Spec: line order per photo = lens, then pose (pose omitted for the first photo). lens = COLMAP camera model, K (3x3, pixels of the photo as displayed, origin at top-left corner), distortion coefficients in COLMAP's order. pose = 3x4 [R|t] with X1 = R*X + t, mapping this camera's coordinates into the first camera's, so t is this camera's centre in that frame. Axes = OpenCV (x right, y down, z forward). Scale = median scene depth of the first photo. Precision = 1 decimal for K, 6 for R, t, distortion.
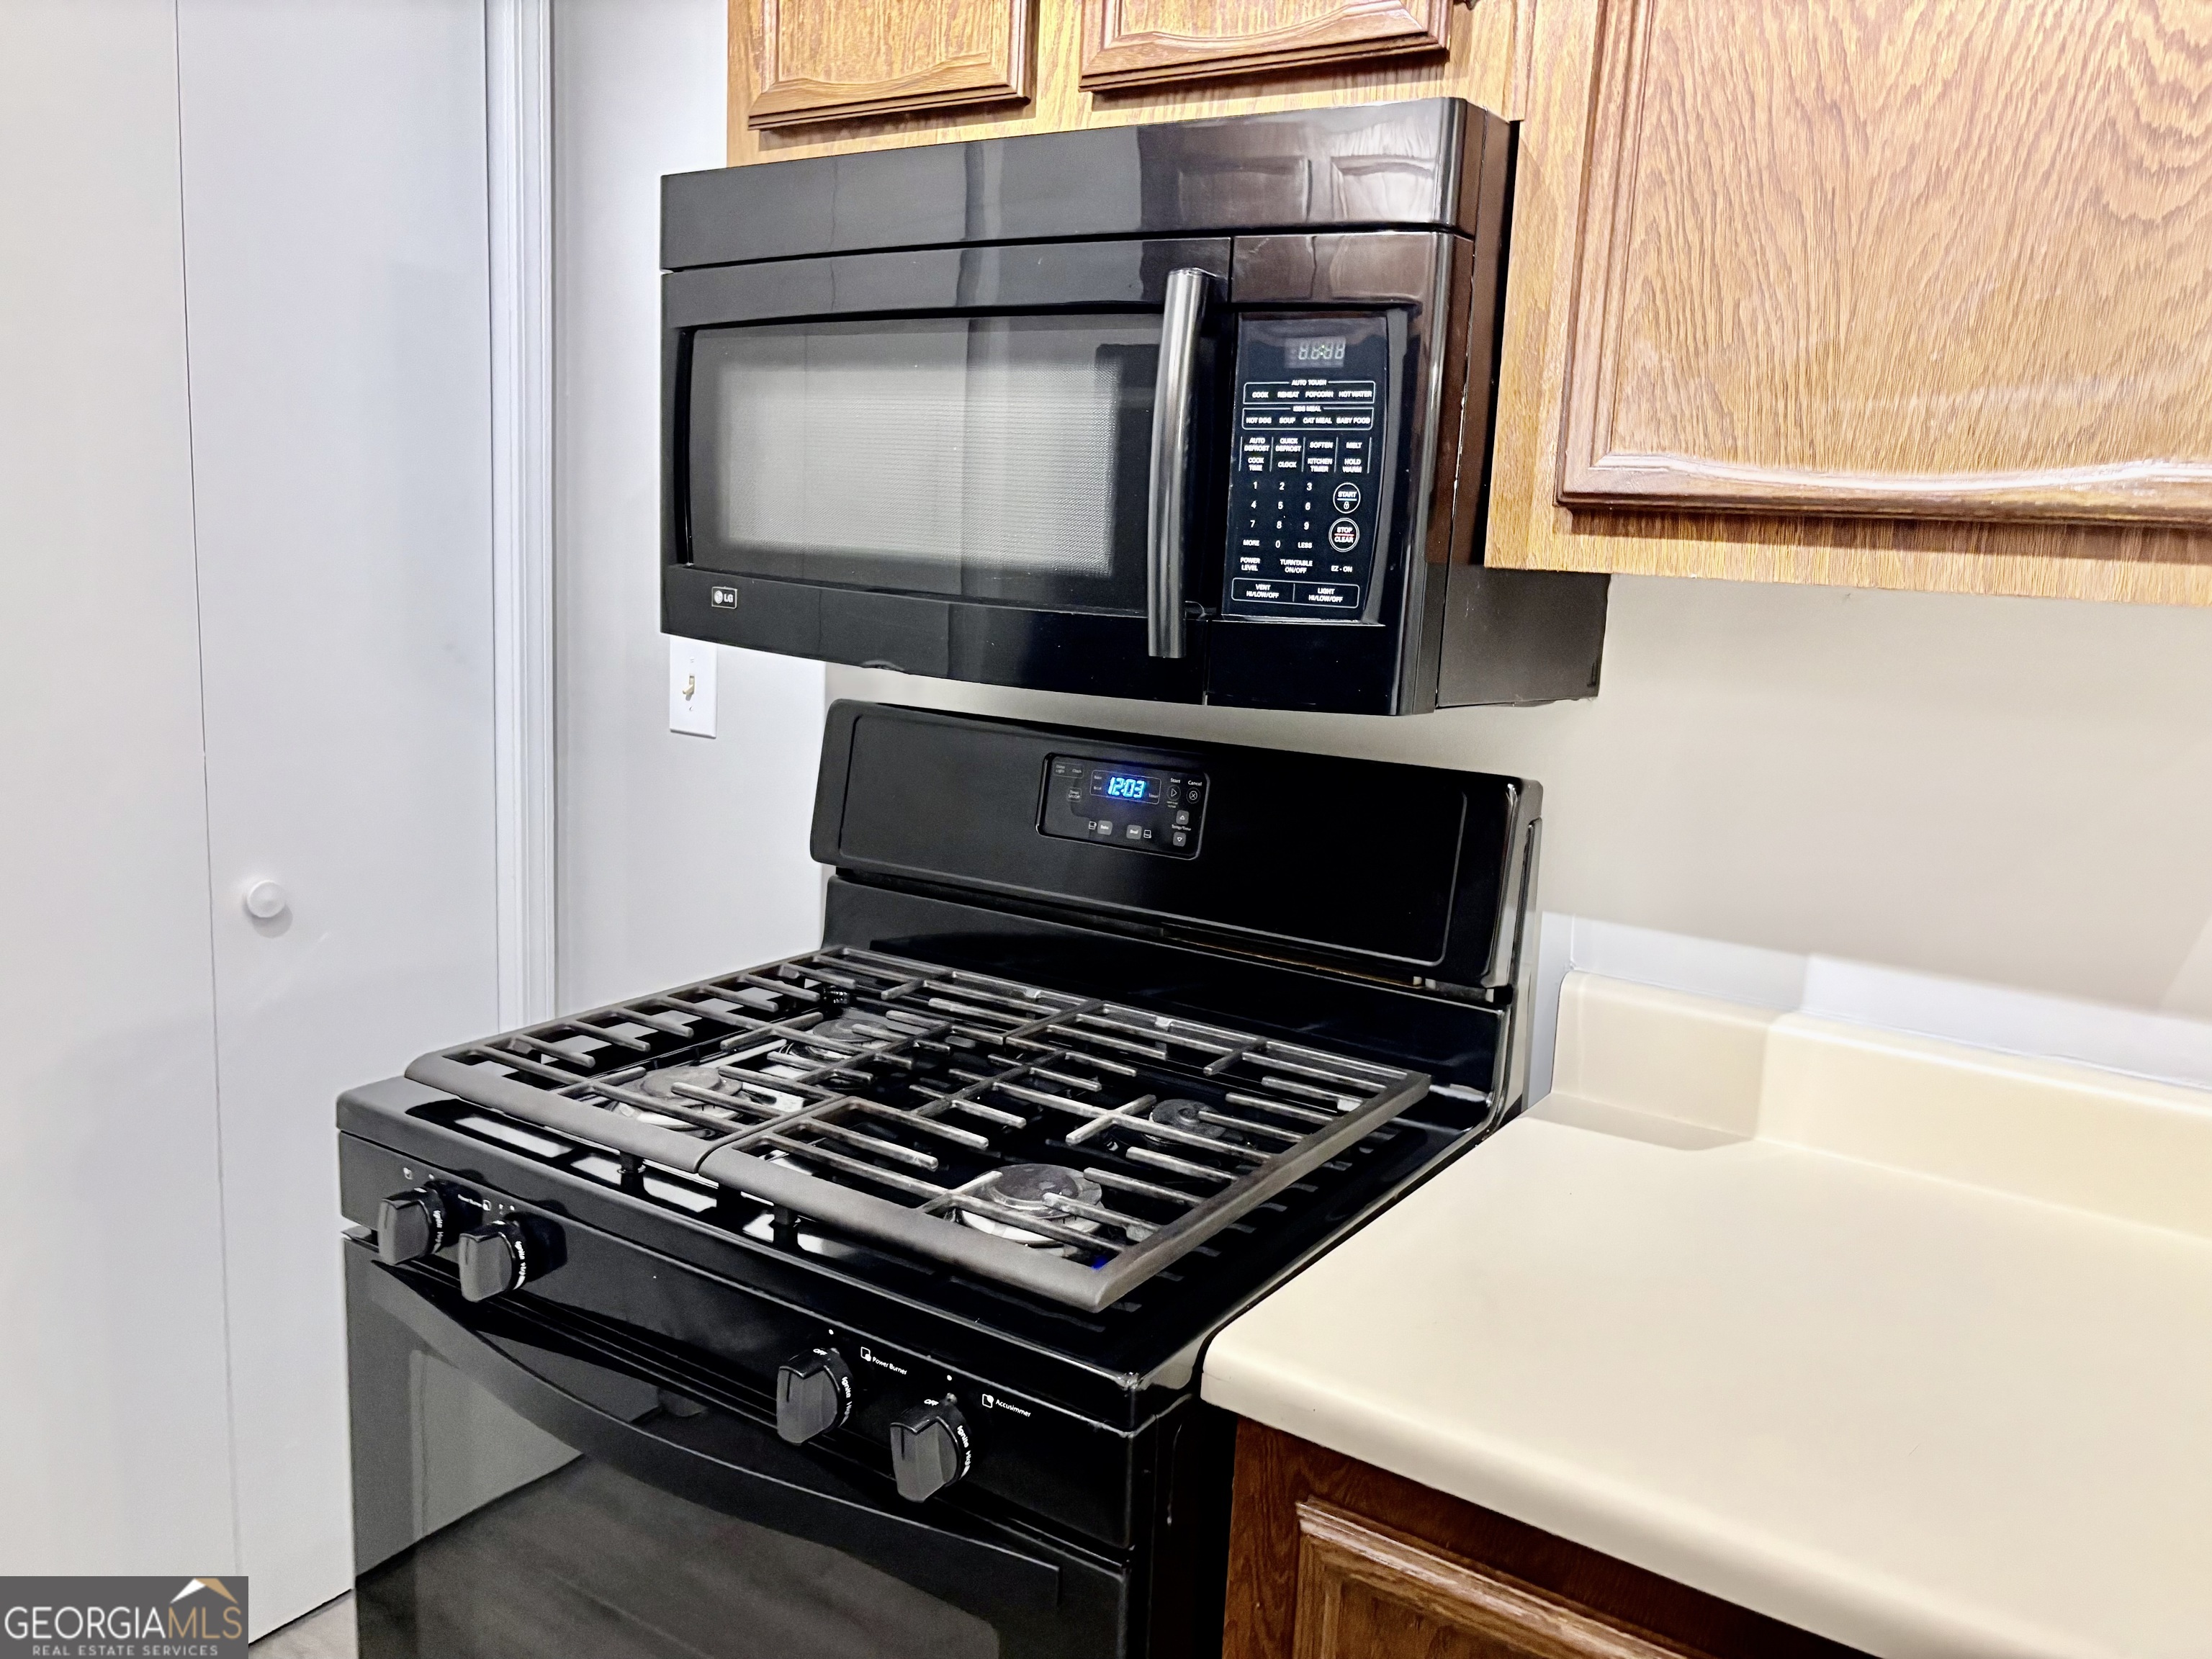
lens RADIAL K [[1675.0, 0, 1027.6], [0, 1675.0, 806.3], [0, 0, 1]] dist [0.016222, -0.019107]
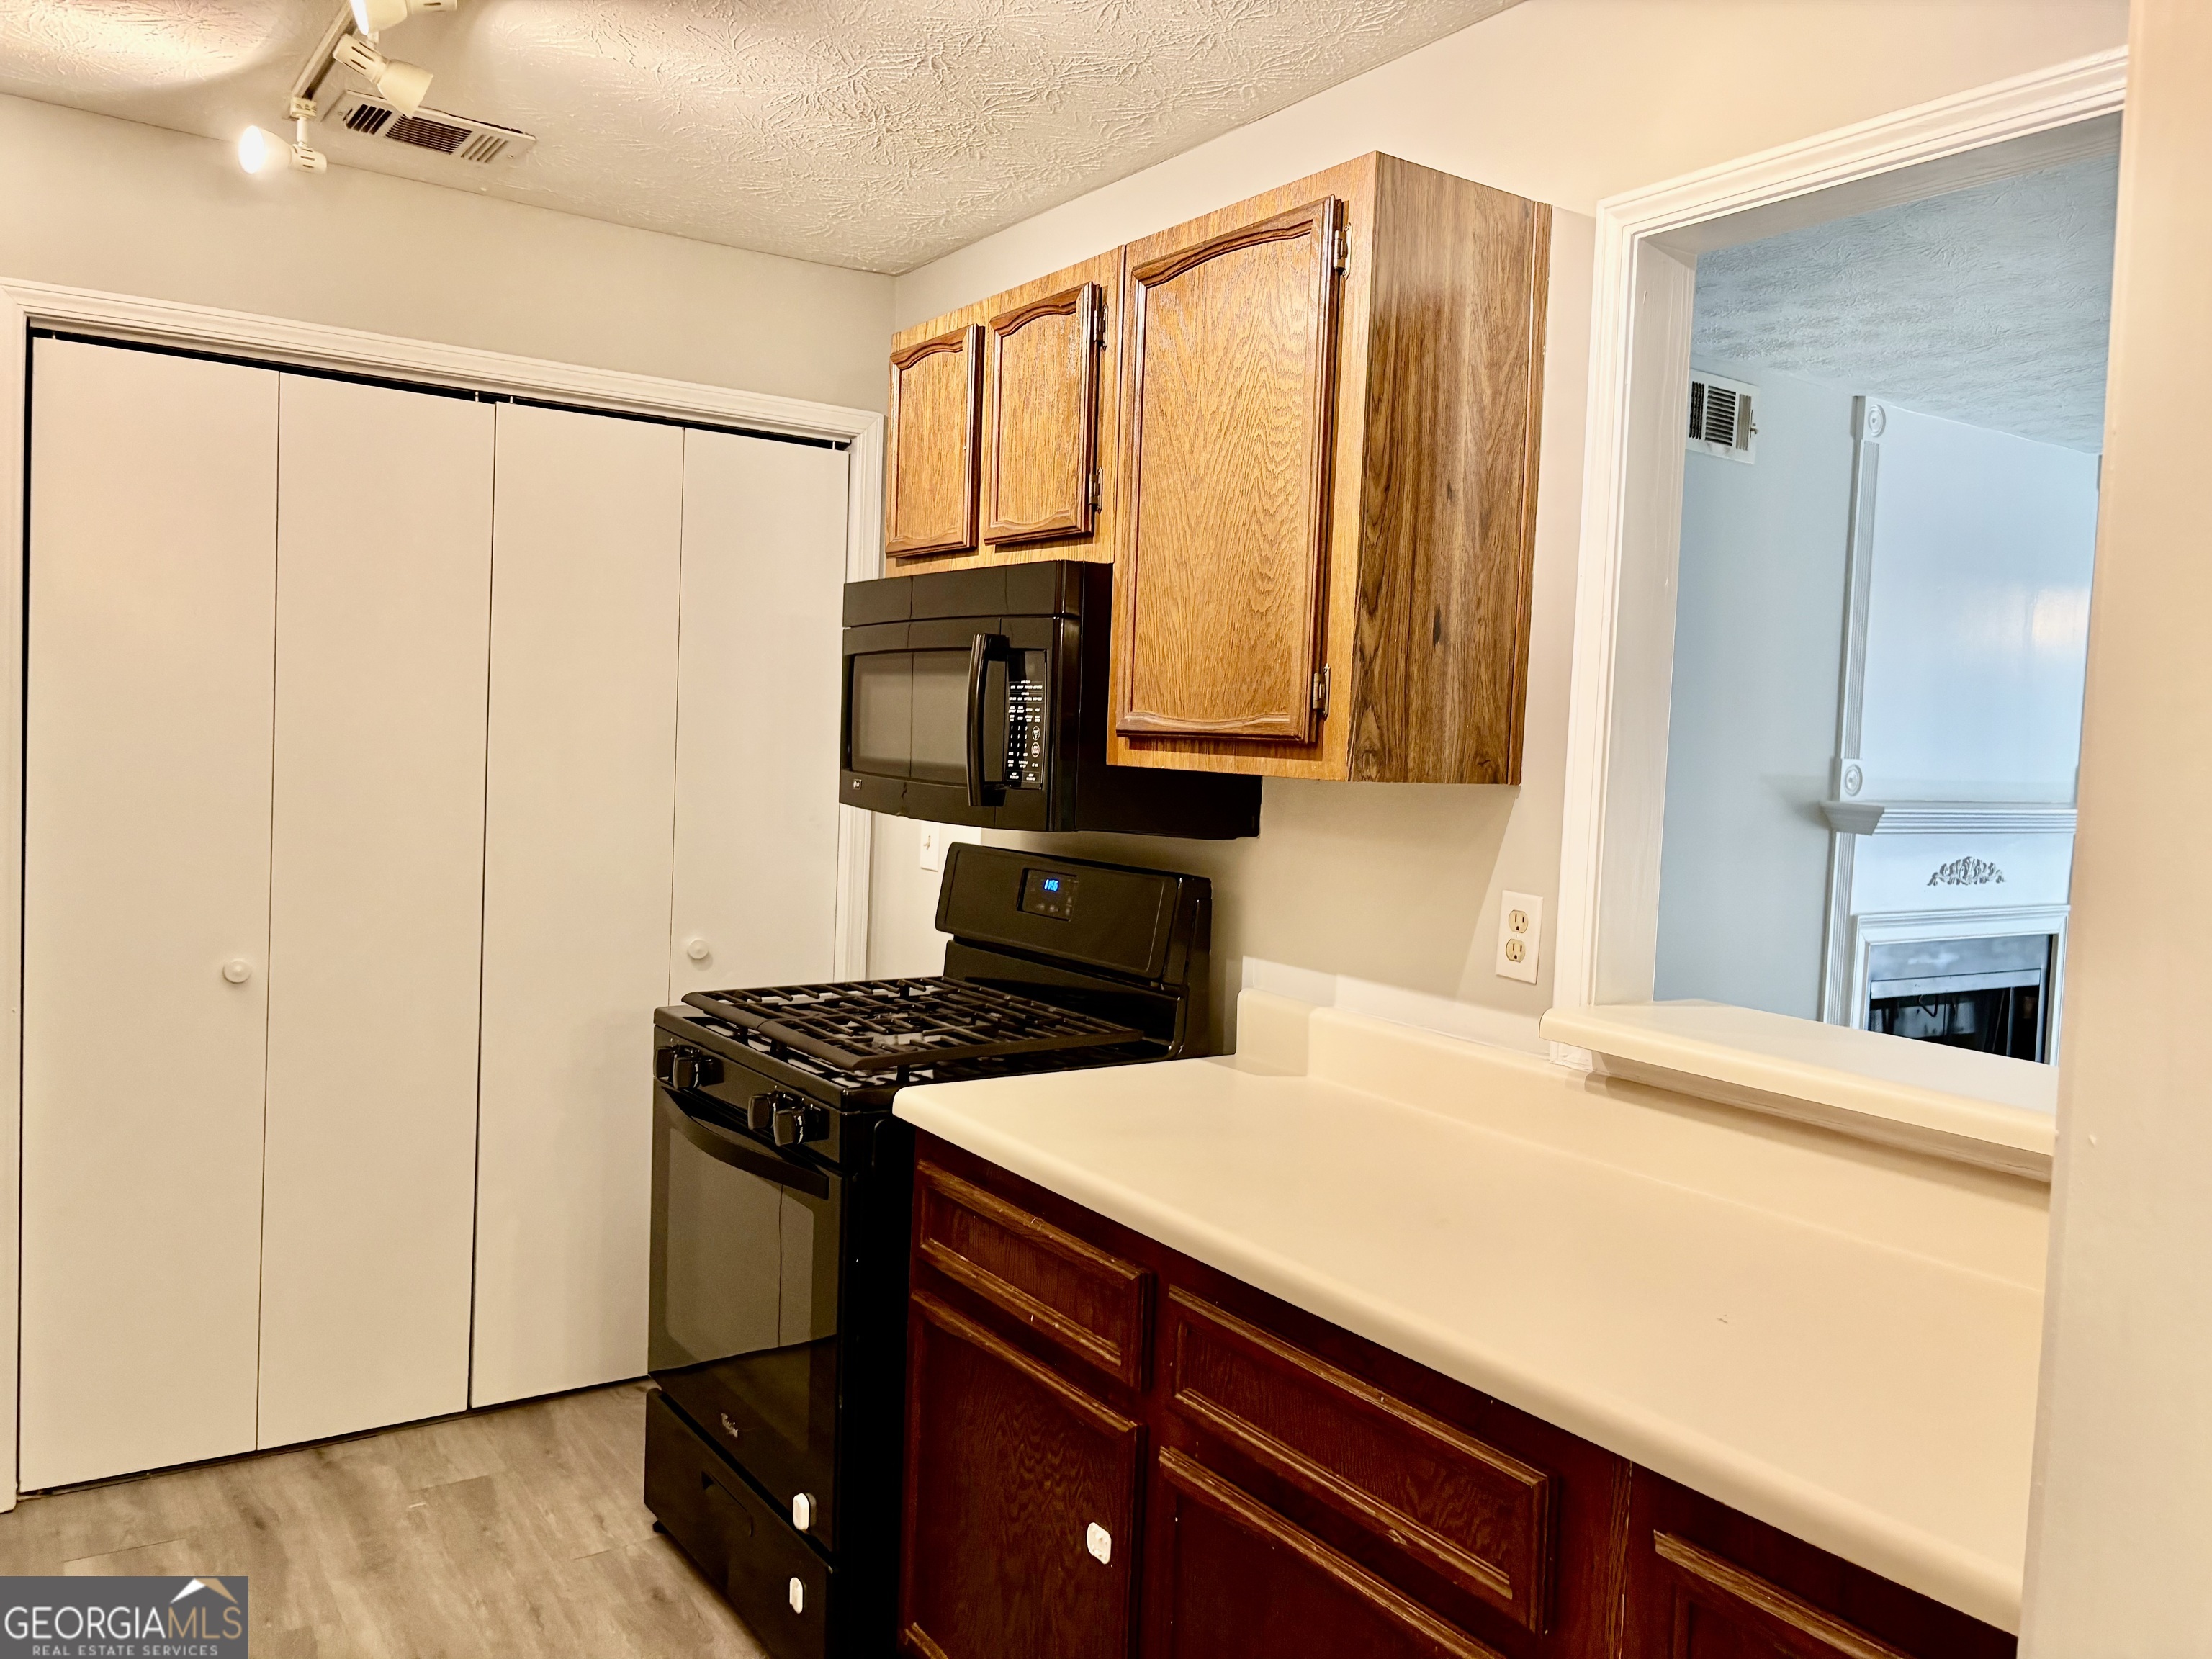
lens RADIAL K [[1675.0, 0, 1119.3], [0, 1675.0, 813.5], [0, 0, 1]] dist [0.016222, -0.019107]
pose [[0.930875, 0.007515, -0.365260, 0.914569], [-0.056645, 0.990667, -0.123979, 0.154099], [0.360919, 0.136099, 0.922613, -0.803314]]
